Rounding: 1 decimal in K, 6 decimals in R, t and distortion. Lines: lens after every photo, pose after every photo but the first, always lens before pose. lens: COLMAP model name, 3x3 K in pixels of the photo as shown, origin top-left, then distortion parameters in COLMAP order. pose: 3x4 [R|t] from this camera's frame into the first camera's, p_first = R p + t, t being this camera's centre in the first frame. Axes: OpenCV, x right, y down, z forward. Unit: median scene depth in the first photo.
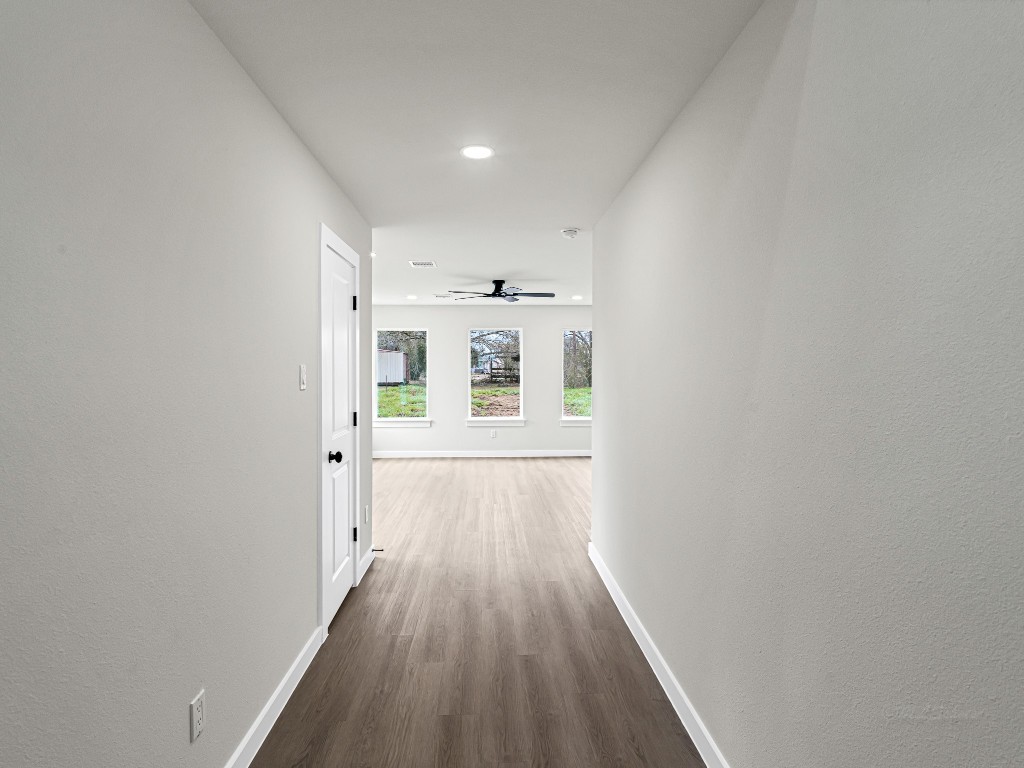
lens RADIAL K [[520.7, 0, 512.4], [0, 520.7, 385.4], [0, 0, 1]] dist [0.001316, -0.000214]
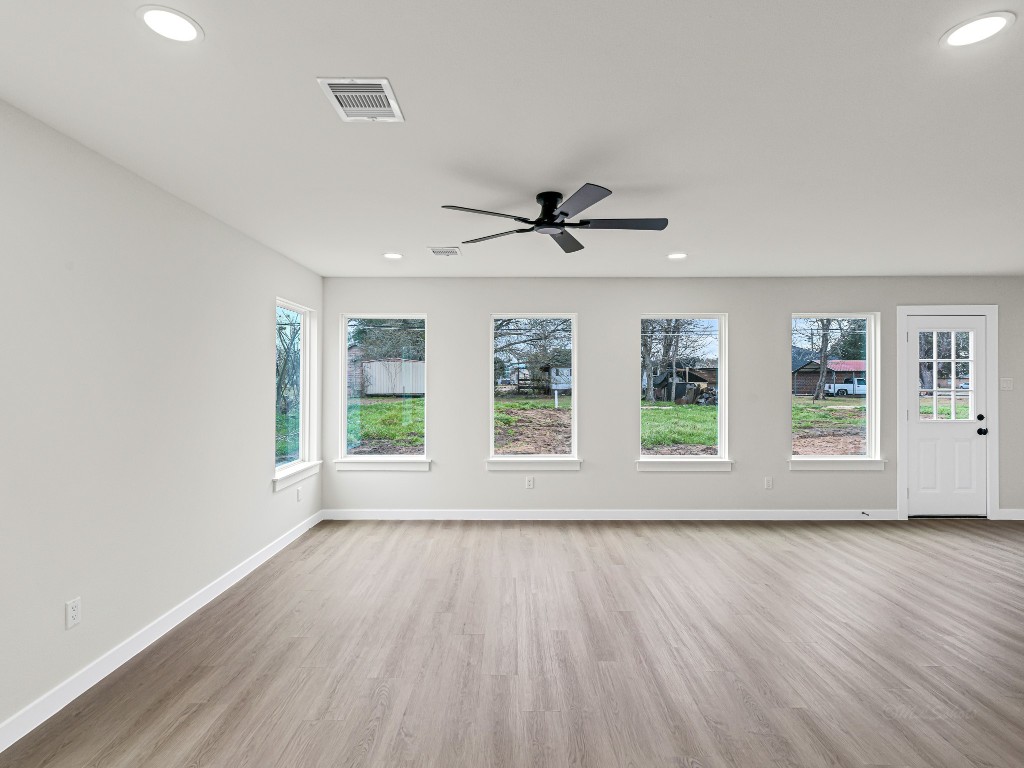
lens RADIAL K [[520.7, 0, 512.4], [0, 520.7, 385.4], [0, 0, 1]] dist [0.001316, -0.000214]
pose [[0.998694, 0.003377, -0.050983, -0.025770], [-0.004461, 0.999766, -0.021165, -0.010043], [0.050900, 0.021365, 0.998475, 0.371741]]
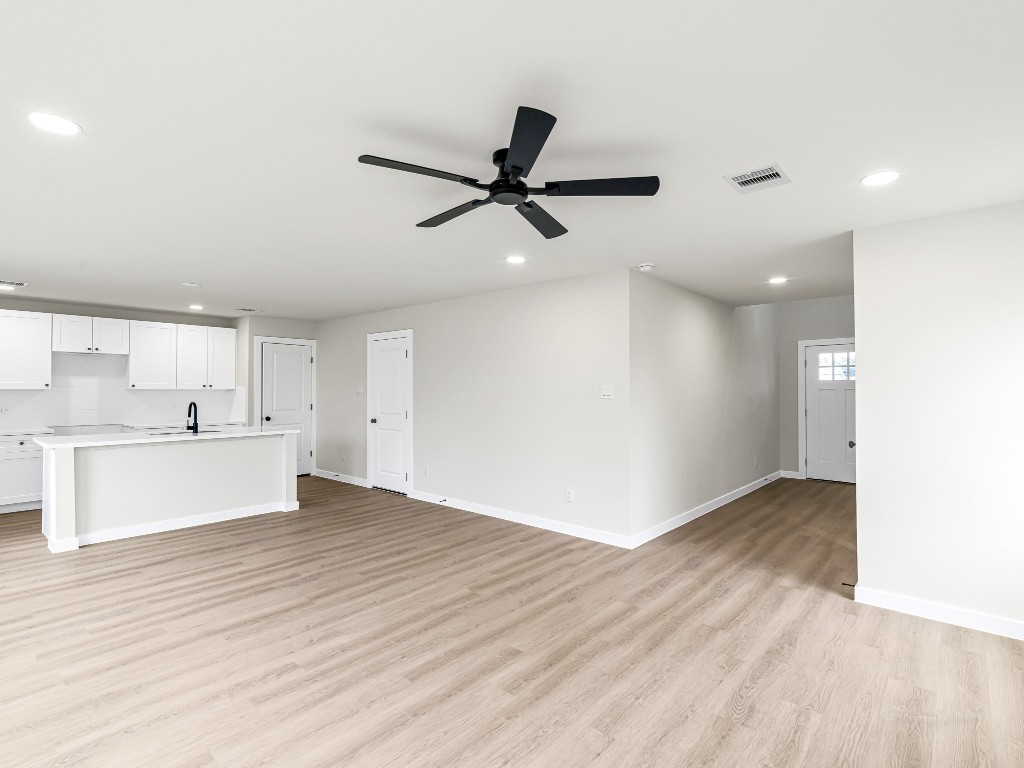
lens RADIAL K [[520.7, 0, 512.4], [0, 520.7, 385.4], [0, 0, 1]] dist [0.001316, -0.000214]
pose [[-0.719794, 0.004017, 0.694176, -0.206525], [0.016642, 0.999796, 0.011471, -0.023870], [-0.693989, 0.019809, -0.719714, 0.905677]]
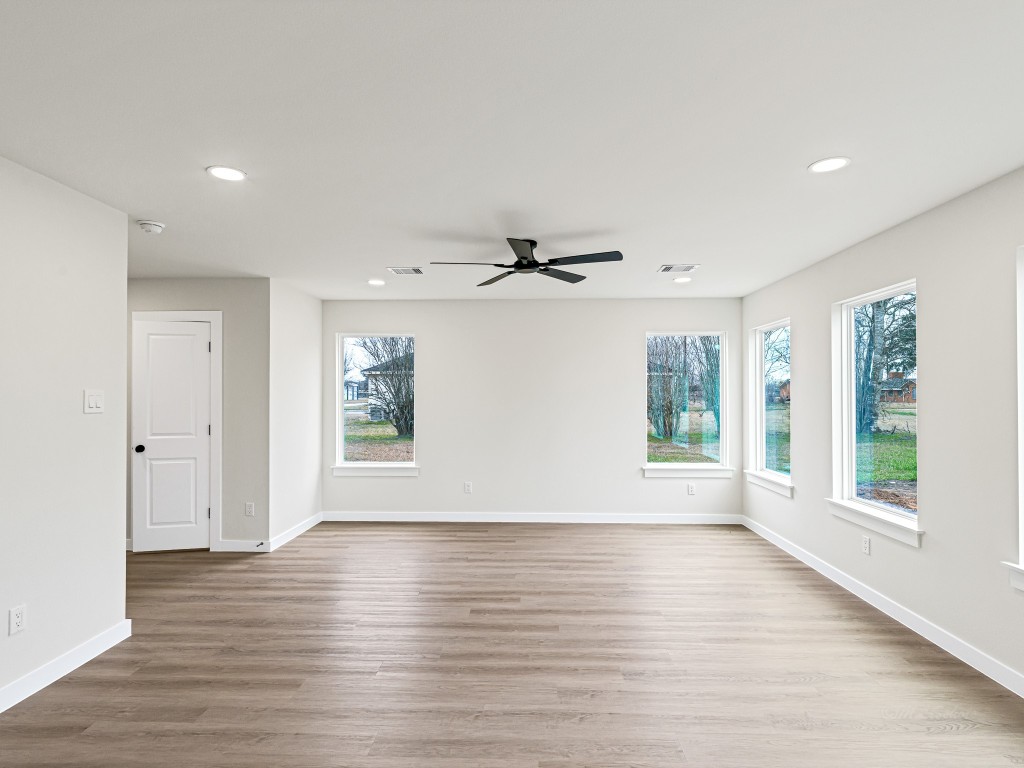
lens RADIAL K [[520.7, 0, 512.4], [0, 520.7, 385.4], [0, 0, 1]] dist [0.001316, -0.000214]
pose [[-0.075096, -0.017001, -0.997031, 0.400134], [-0.023923, 0.999598, -0.015243, -0.022087], [0.996889, 0.022707, -0.075472, 0.734015]]
